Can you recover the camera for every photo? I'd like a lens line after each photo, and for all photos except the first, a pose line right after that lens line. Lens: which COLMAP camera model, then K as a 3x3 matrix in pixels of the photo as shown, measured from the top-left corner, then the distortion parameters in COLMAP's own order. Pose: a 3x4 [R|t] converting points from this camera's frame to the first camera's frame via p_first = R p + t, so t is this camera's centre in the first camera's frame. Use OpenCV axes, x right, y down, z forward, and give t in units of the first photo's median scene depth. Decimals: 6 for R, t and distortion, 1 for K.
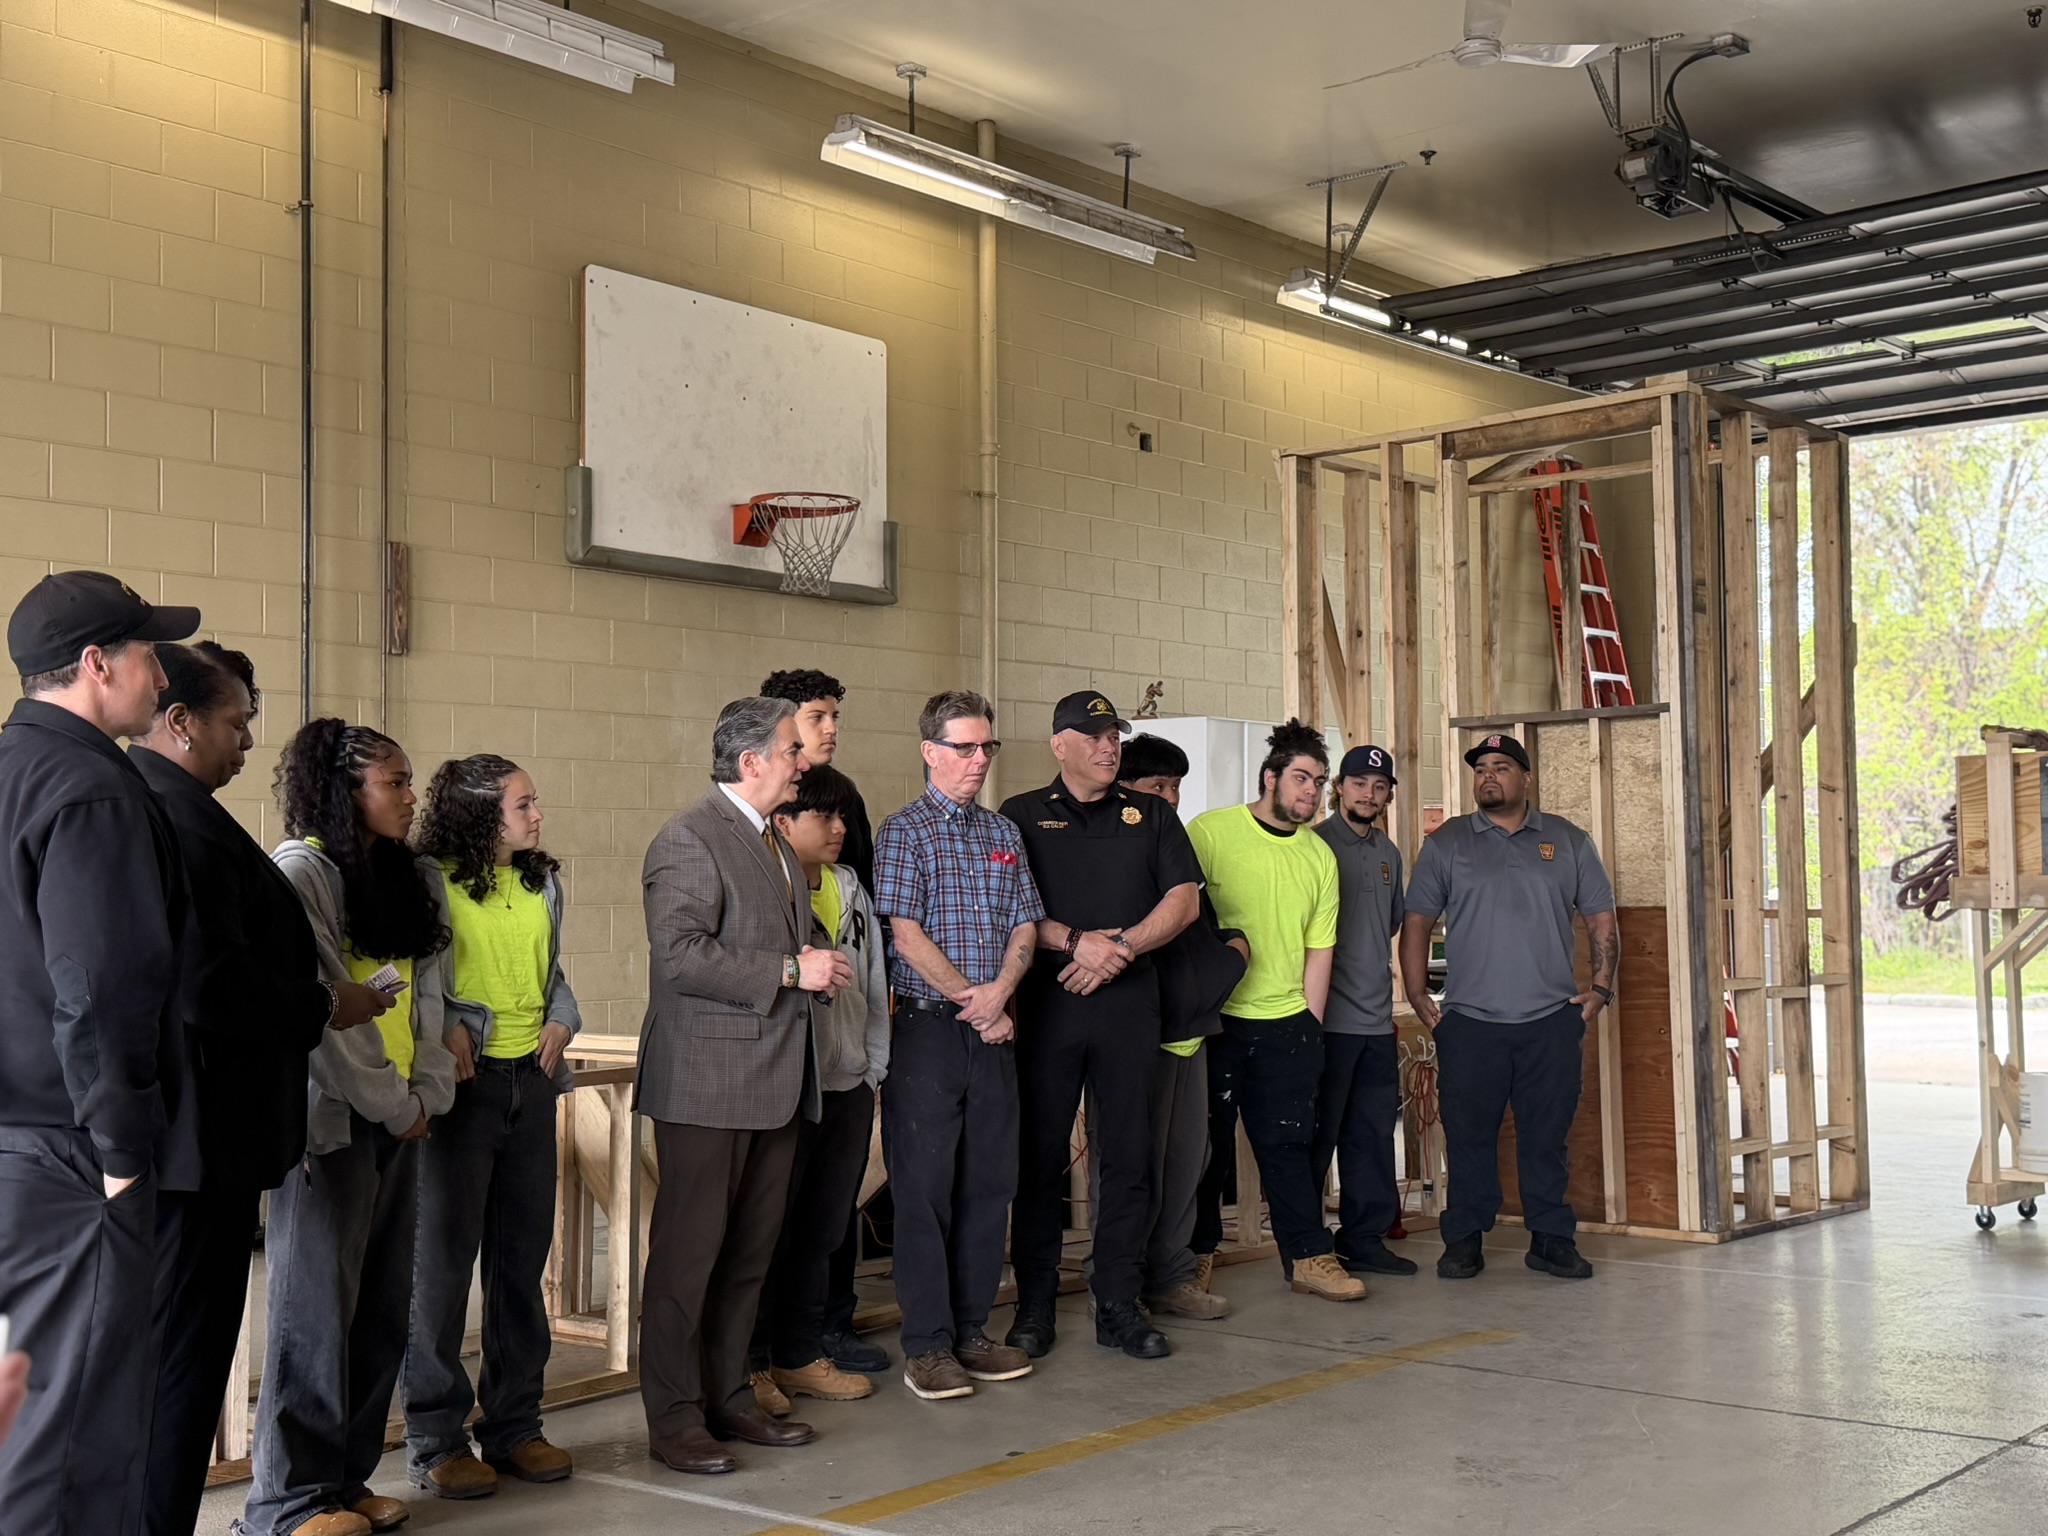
lens RADIAL K [[2450.7, 0, 1032.4], [0, 2450.7, 765.1], [0, 0, 1]] dist [0.198990, -0.363203]
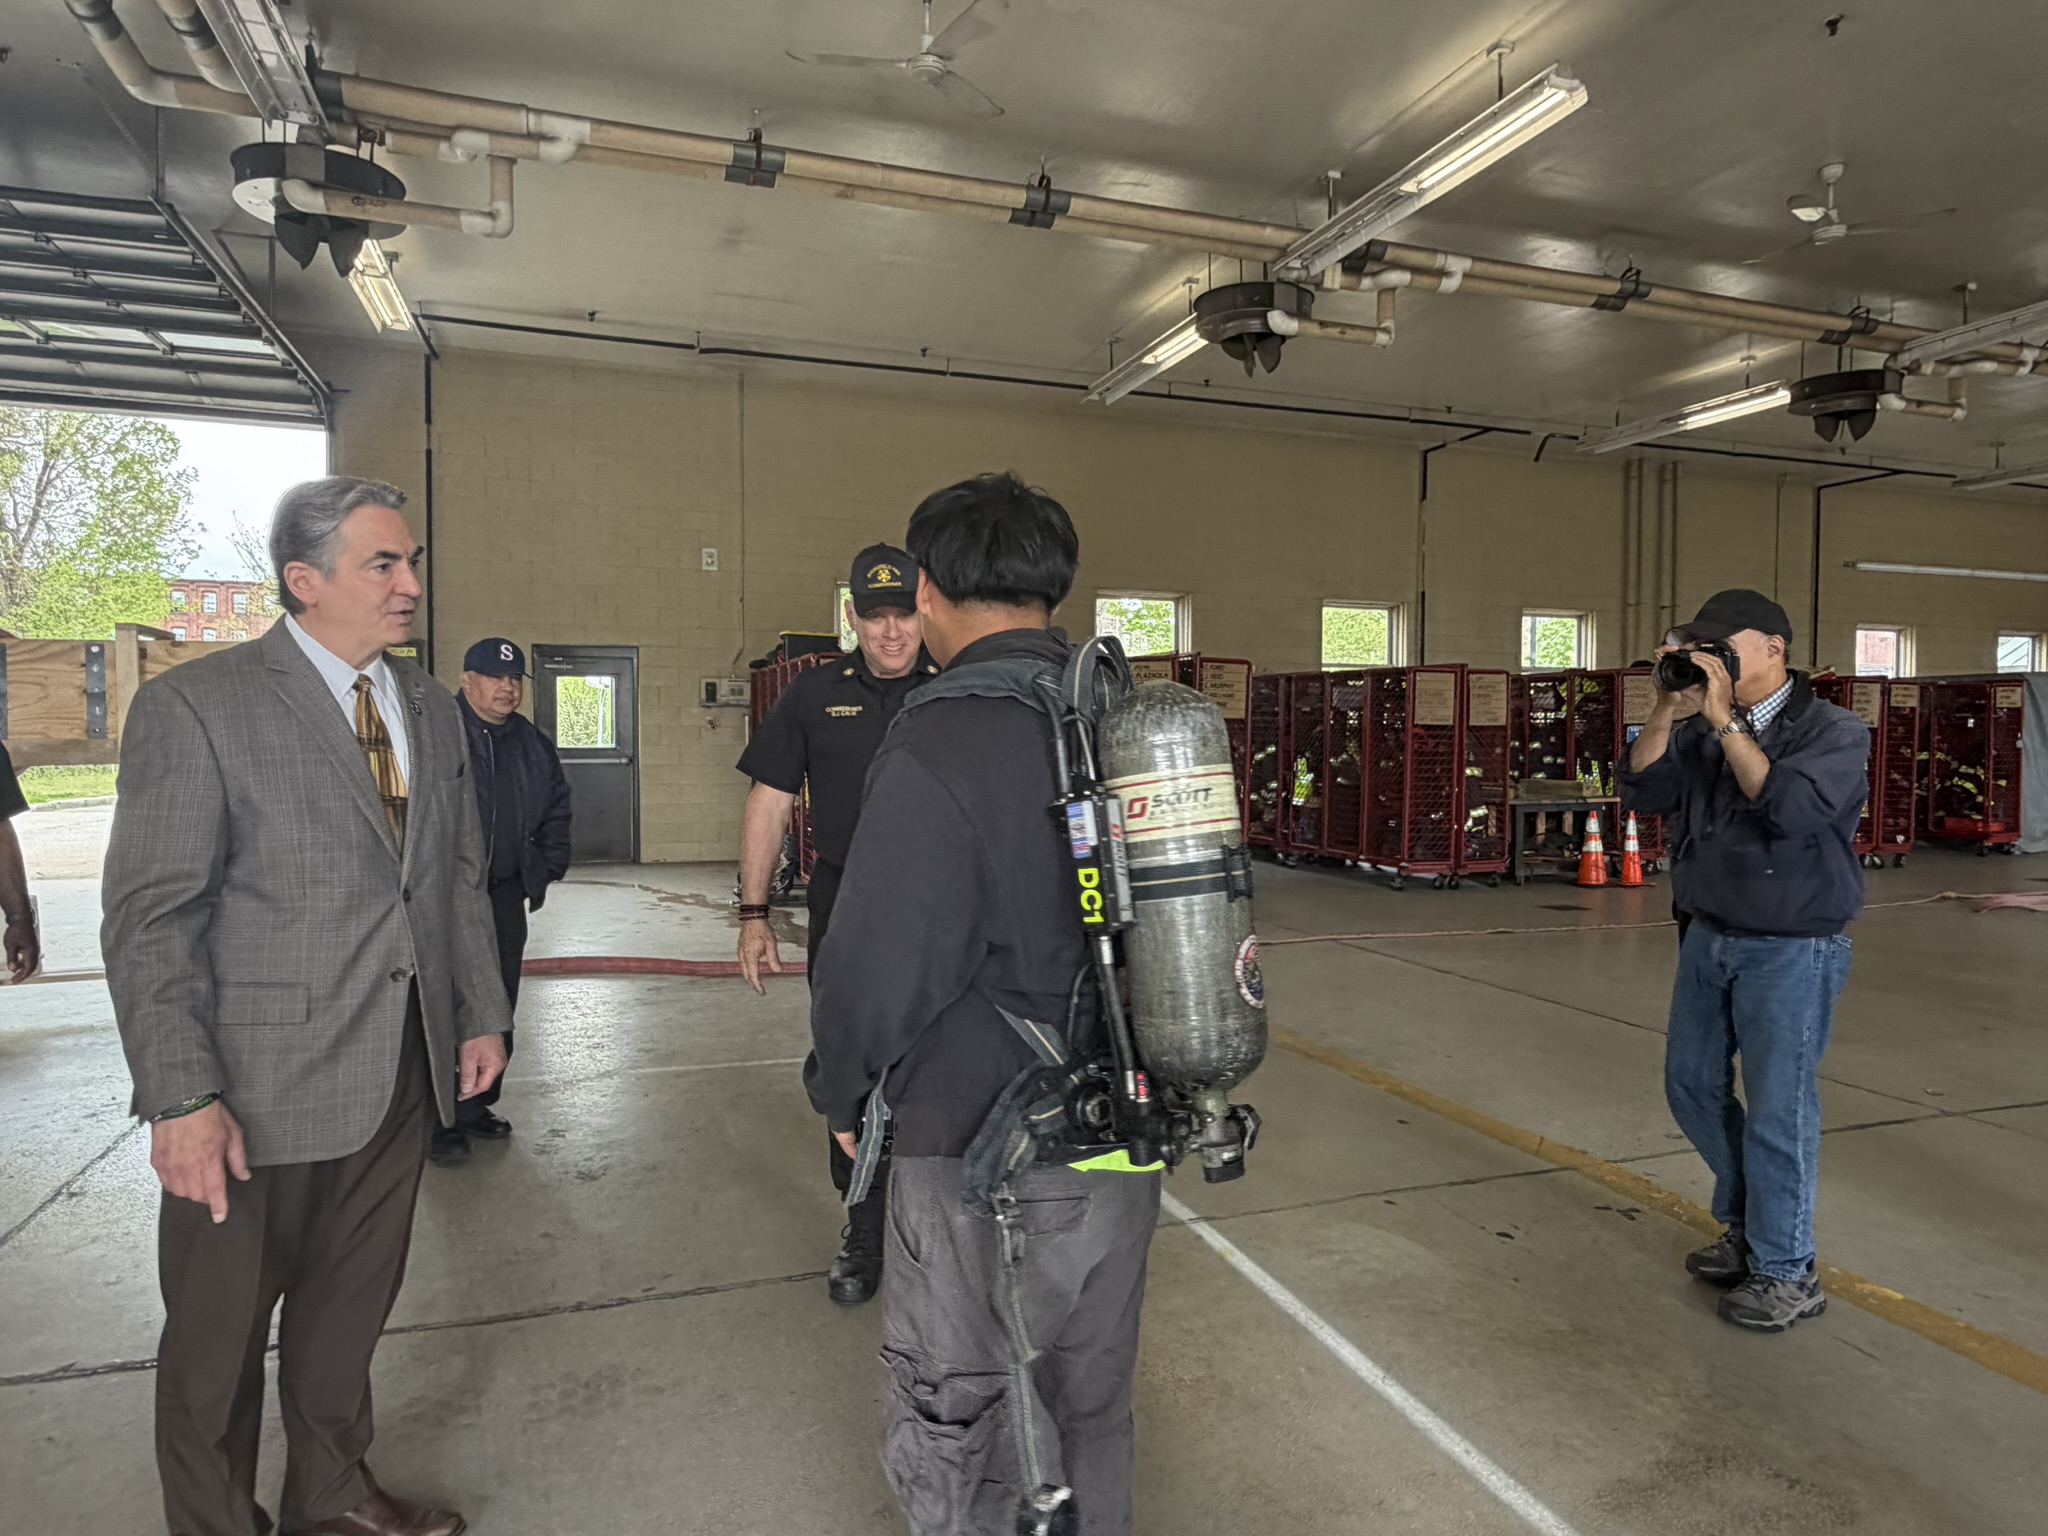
lens RADIAL K [[1228.1, 0, 1012.9], [0, 1228.1, 773.8], [0, 0, 1]] dist [0.000625, 0.001200]
pose [[0.513560, -0.017912, 0.857867, 0.132516], [-0.055991, 0.996952, 0.054335, -0.000165], [-0.856225, -0.075937, 0.510991, 0.238946]]
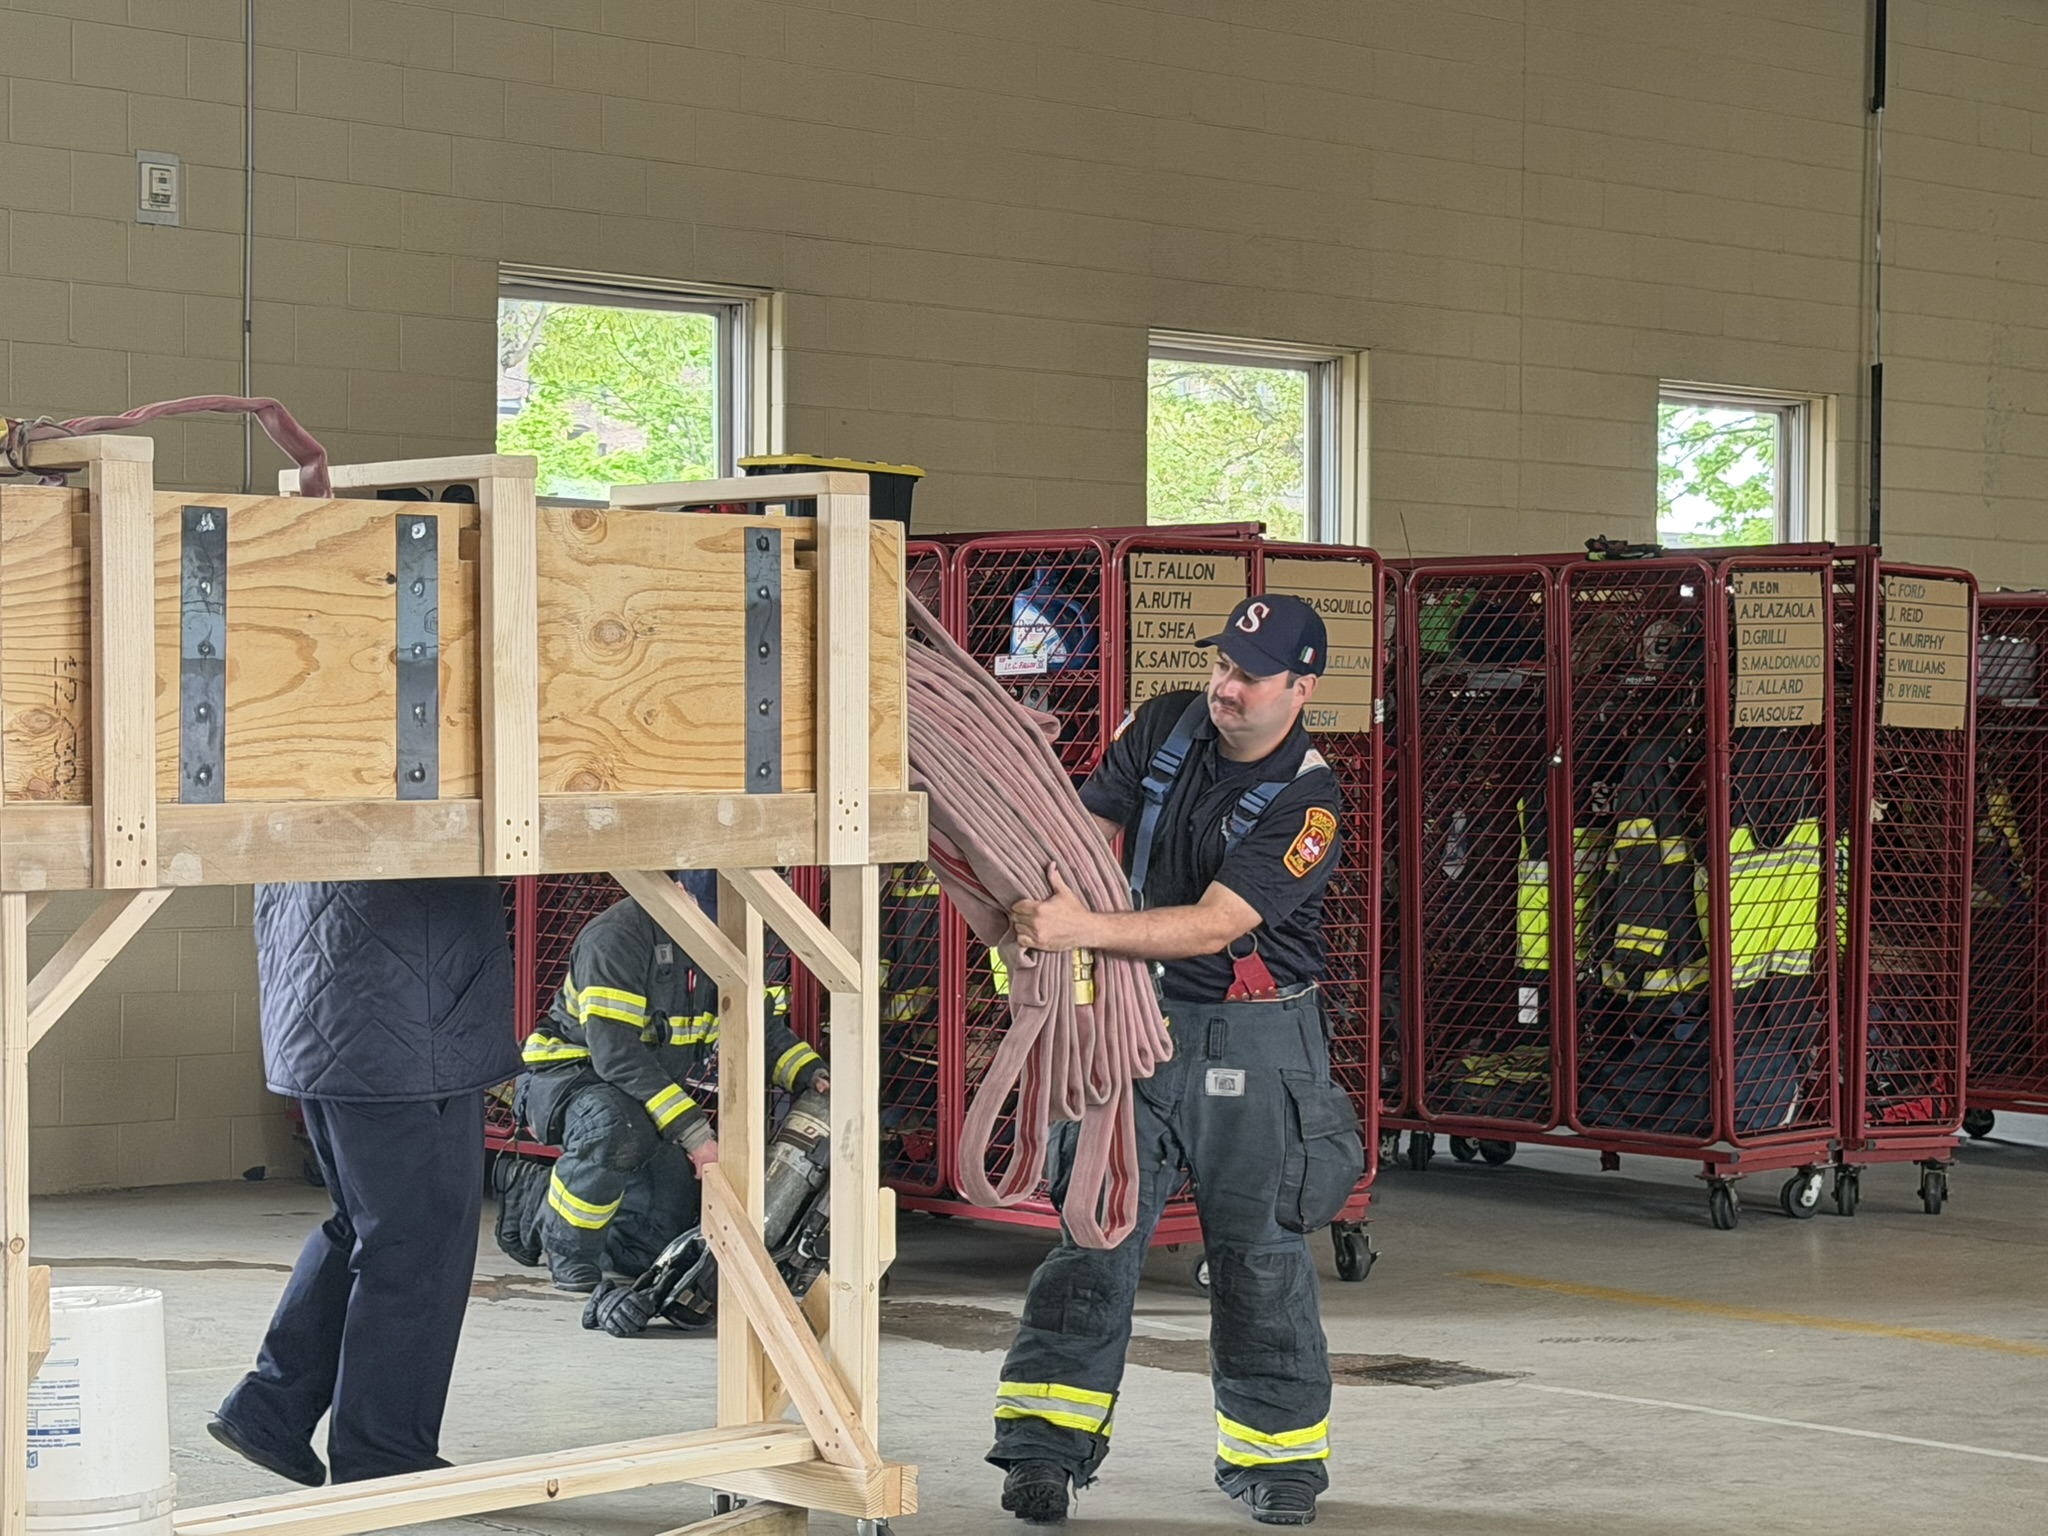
lens RADIAL K [[4308.9, 0, 1019.9], [0, 4308.9, 759.3], [0, 0, 1]] dist [0.141692, -0.120341]
pose [[0.135713, 0.008122, 0.990715, -0.235356], [-0.065021, 0.997884, 0.000726, 0.025055], [-0.988612, -0.064515, 0.135954, 0.697153]]
